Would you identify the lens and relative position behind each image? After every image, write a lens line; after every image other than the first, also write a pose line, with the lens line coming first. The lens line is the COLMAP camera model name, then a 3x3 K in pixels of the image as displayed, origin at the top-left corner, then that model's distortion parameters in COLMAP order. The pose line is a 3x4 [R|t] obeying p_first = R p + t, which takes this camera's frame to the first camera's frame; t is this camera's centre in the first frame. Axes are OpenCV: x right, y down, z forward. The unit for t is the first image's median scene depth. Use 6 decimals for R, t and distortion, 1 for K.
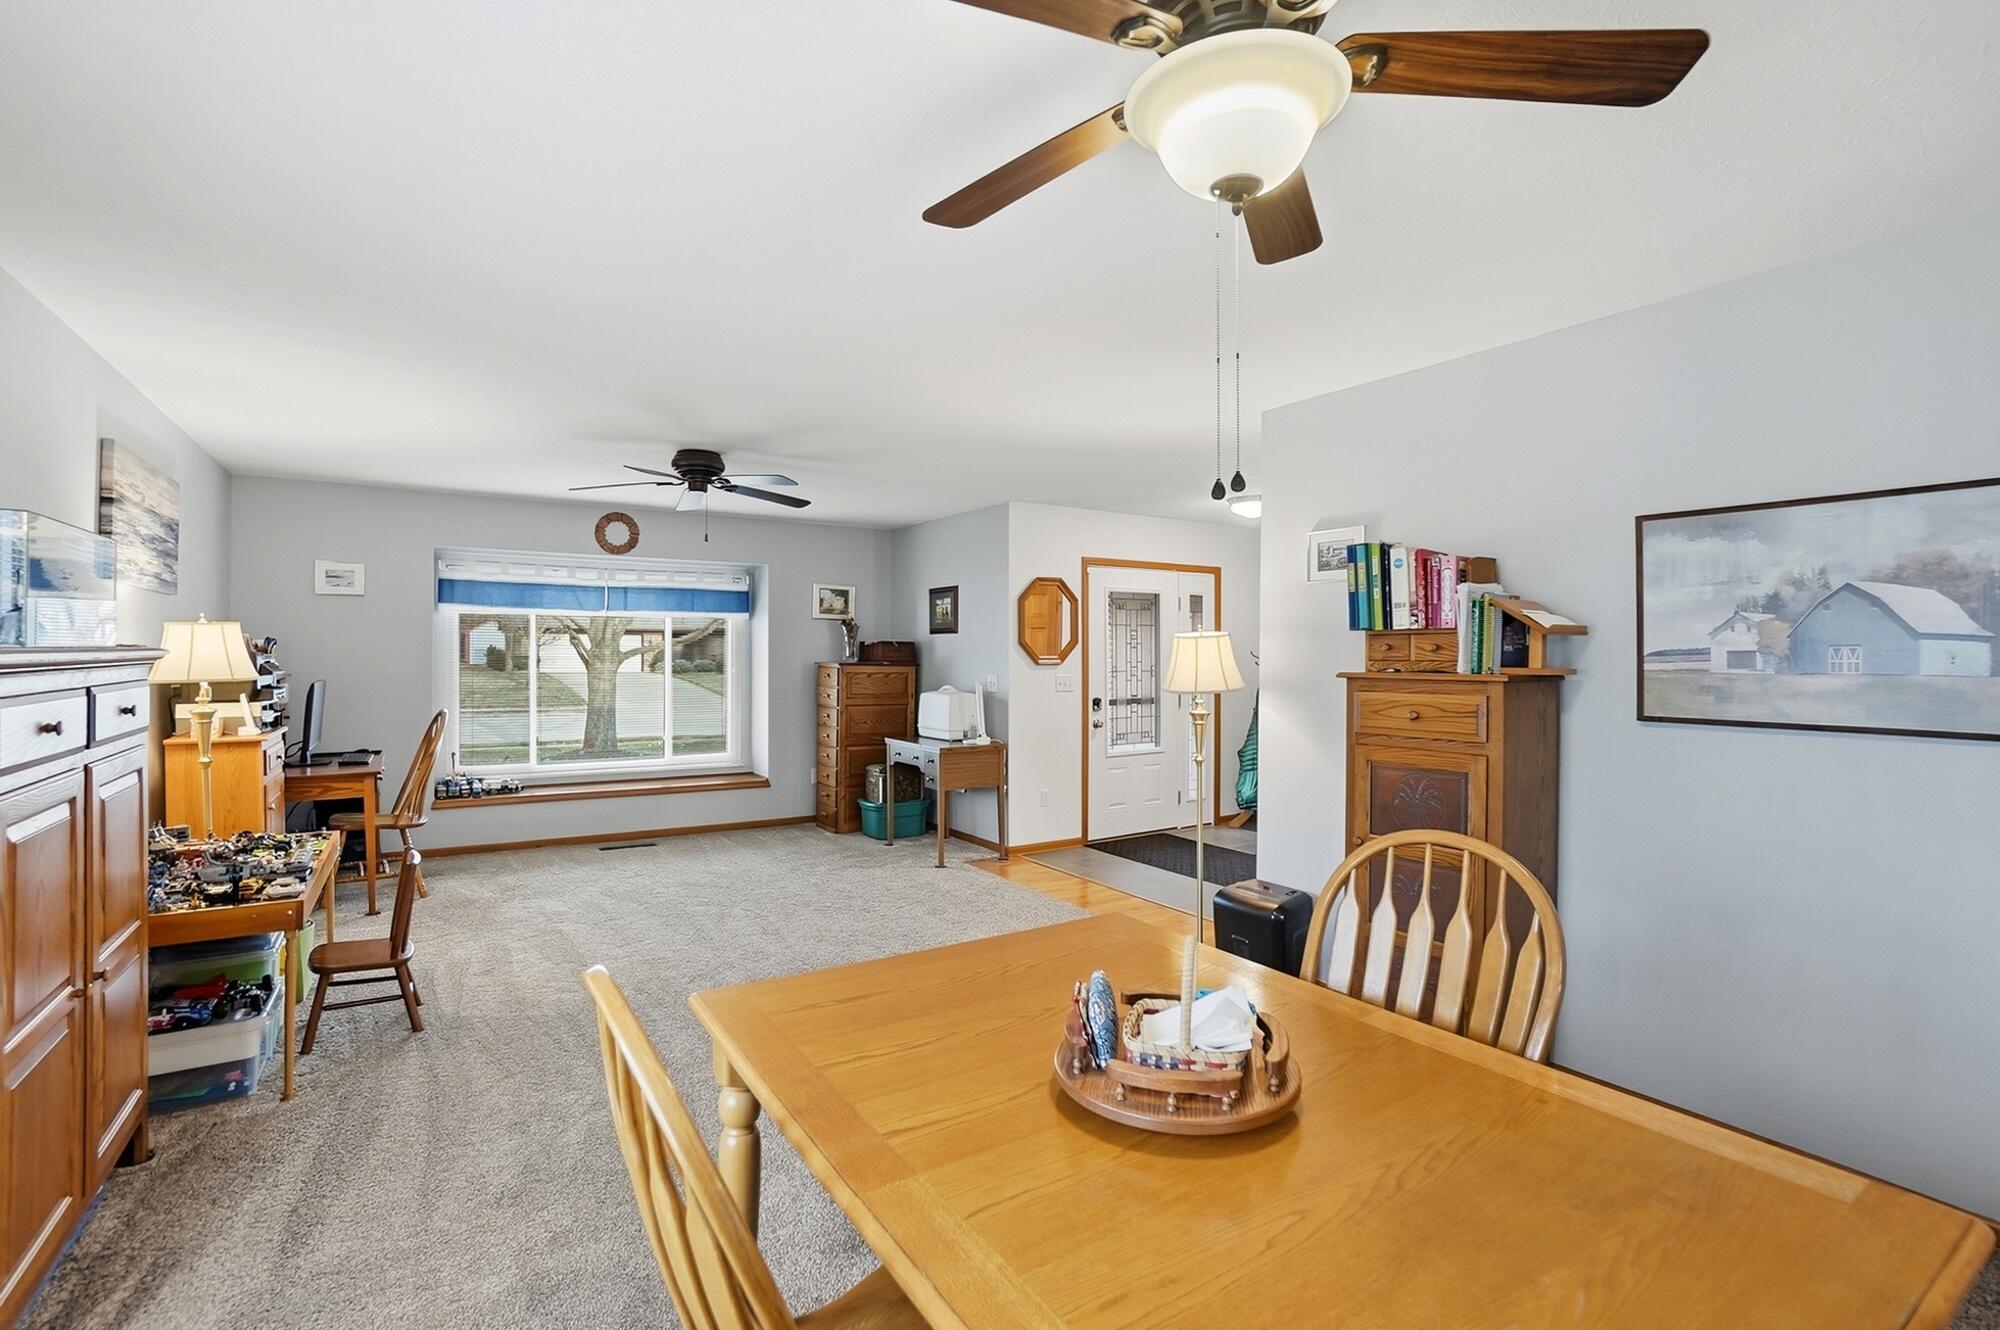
lens RADIAL K [[915.9, 0, 985.9], [0, 915.9, 637.6], [0, 0, 1]] dist [-0.068222, 0.027368]
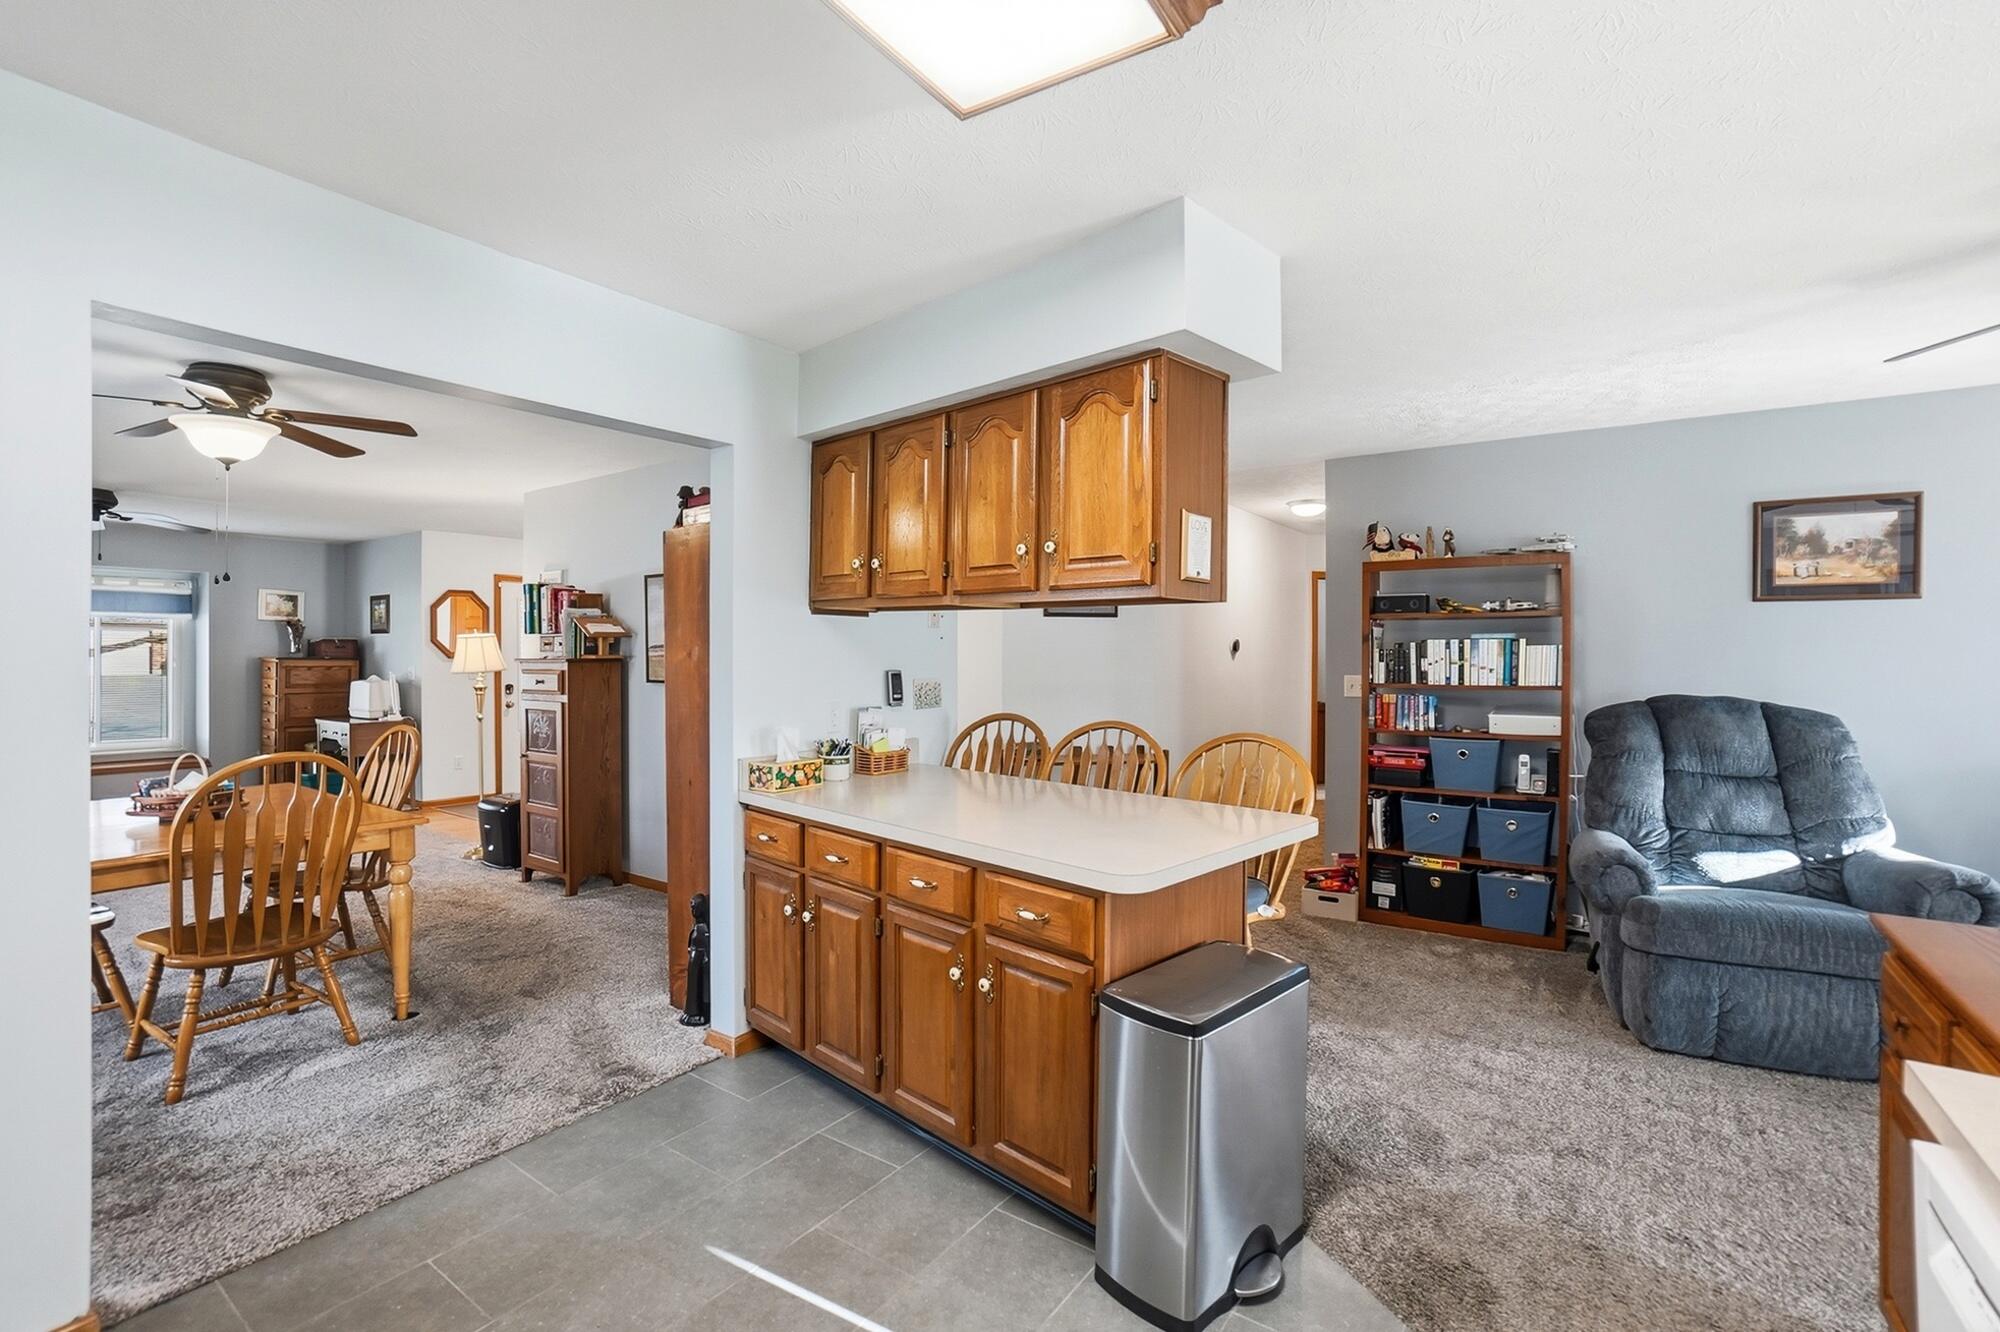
lens RADIAL K [[915.9, 0, 985.9], [0, 915.9, 638.6], [0, 0, 1]] dist [-0.068222, 0.027368]
pose [[0.925685, 0.002431, 0.378287, 0.261812], [-0.003357, 0.999993, 0.001789, -0.002364], [-0.378280, -0.002926, 0.925687, -0.417559]]
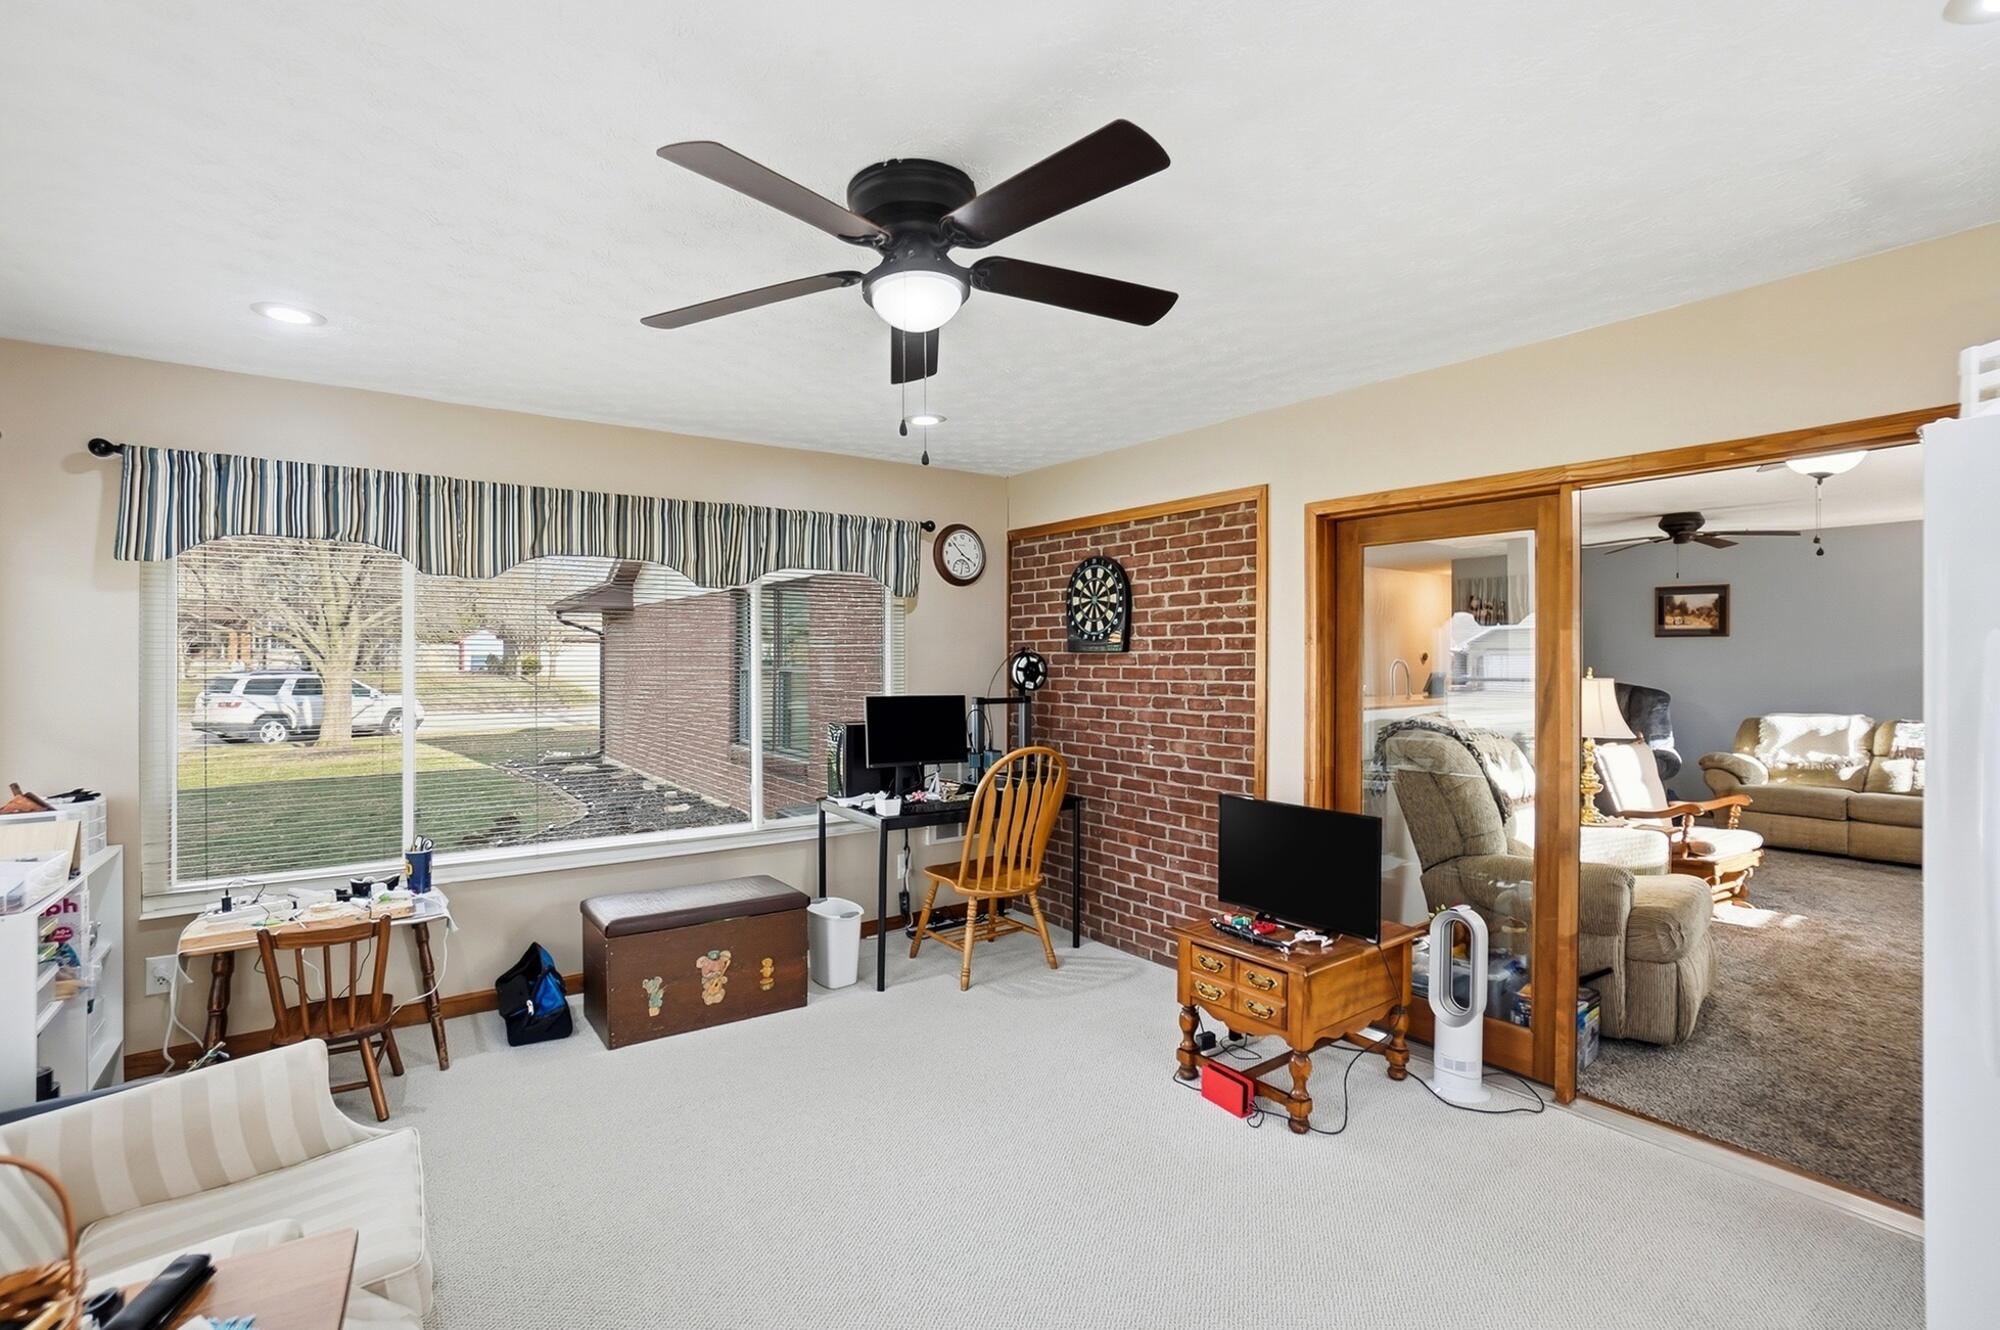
lens RADIAL K [[904.4, 0, 1002.9], [0, 904.4, 649.1], [0, 0, 1]] dist [-0.066776, 0.024989]
pose [[0.998077, 0.001275, 0.061970, 0.007392], [-0.001966, 0.999937, 0.011089, -0.022279], [-0.061952, -0.011190, 0.998016, -1.190370]]
